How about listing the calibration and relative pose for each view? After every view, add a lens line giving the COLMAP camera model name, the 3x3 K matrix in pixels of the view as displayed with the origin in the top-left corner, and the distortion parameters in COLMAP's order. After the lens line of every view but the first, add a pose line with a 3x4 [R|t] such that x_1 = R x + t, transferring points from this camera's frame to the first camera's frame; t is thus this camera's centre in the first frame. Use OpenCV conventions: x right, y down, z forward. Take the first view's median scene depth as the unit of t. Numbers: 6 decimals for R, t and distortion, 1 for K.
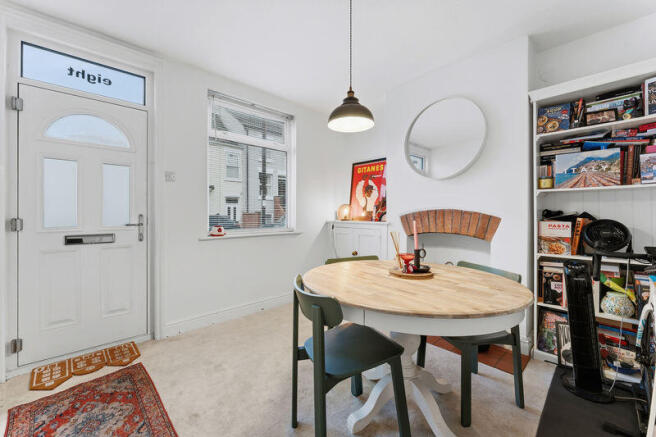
lens RADIAL K [[268.4, 0, 329.0], [0, 268.4, 223.1], [0, 0, 1]] dist [-0.003112, -0.000512]
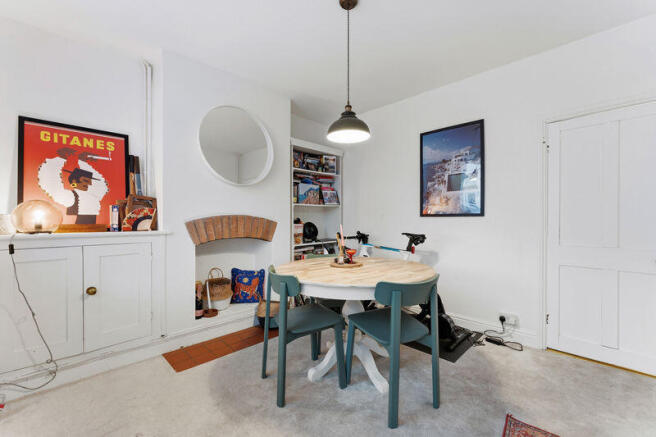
lens RADIAL K [[268.4, 0, 329.0], [0, 268.4, 223.1], [0, 0, 1]] dist [-0.003112, -0.000512]
pose [[-0.027641, -0.015678, 0.999495, -0.589272], [0.035232, 0.999240, 0.016648, -0.023844], [-0.998997, 0.035674, -0.027068, 0.654741]]
